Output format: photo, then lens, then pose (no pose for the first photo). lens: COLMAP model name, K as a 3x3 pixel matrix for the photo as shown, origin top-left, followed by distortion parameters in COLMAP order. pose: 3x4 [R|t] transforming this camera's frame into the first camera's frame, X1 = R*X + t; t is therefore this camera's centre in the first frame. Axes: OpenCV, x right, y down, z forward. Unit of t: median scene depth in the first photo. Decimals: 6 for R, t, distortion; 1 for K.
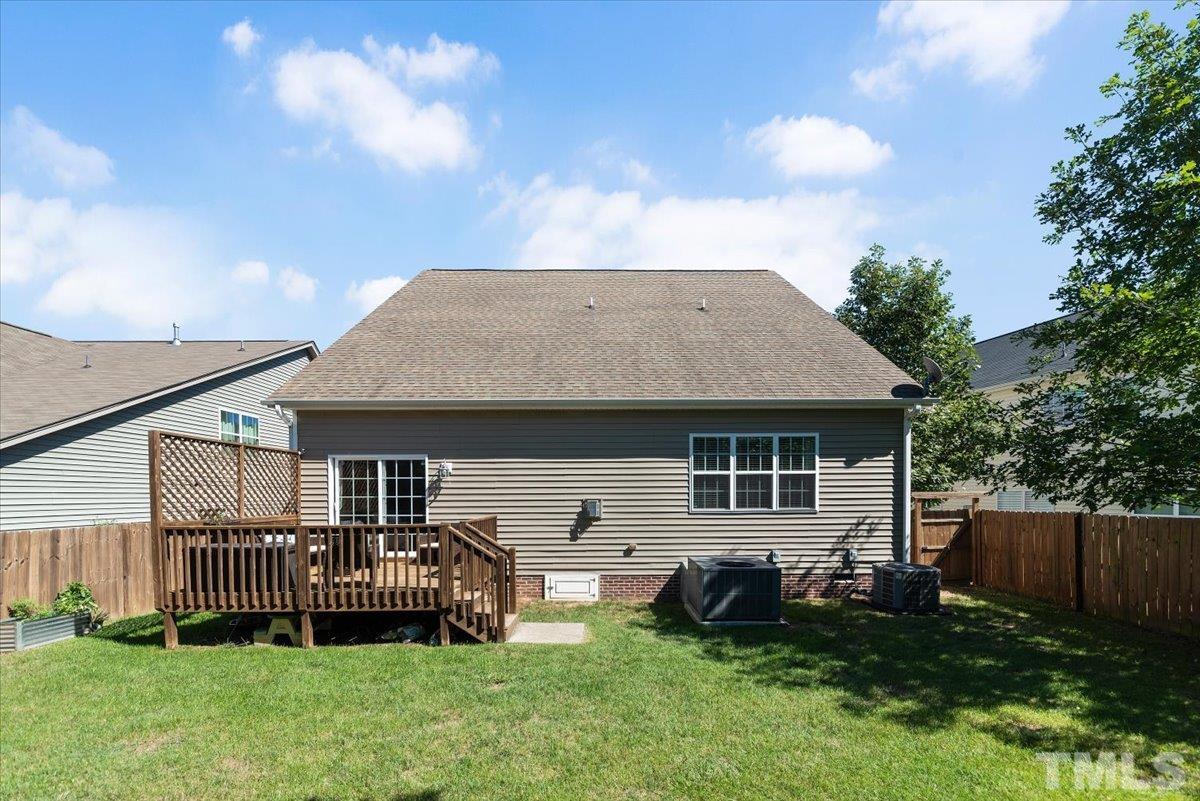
lens RADIAL K [[583.7, 0, 611.9], [0, 583.7, 405.9], [0, 0, 1]] dist [-0.001873, -0.000146]
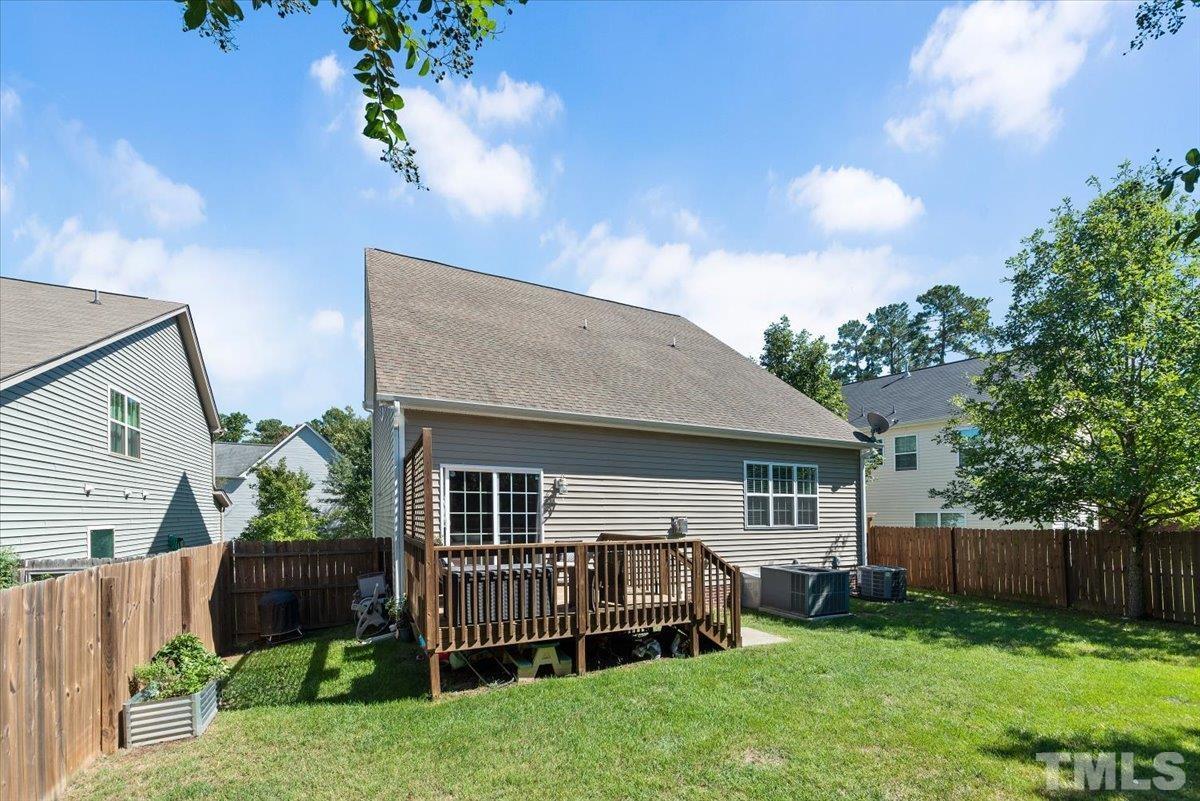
lens RADIAL K [[607.5, 0, 600.0], [0, 607.5, 400.5], [0, 0, 1]] dist [0.001475, -0.000055]
pose [[0.856270, 0.101129, 0.506531, -0.750861], [-0.081480, 0.994814, -0.060876, 0.026356], [-0.510061, 0.010854, 0.860070, 0.106989]]
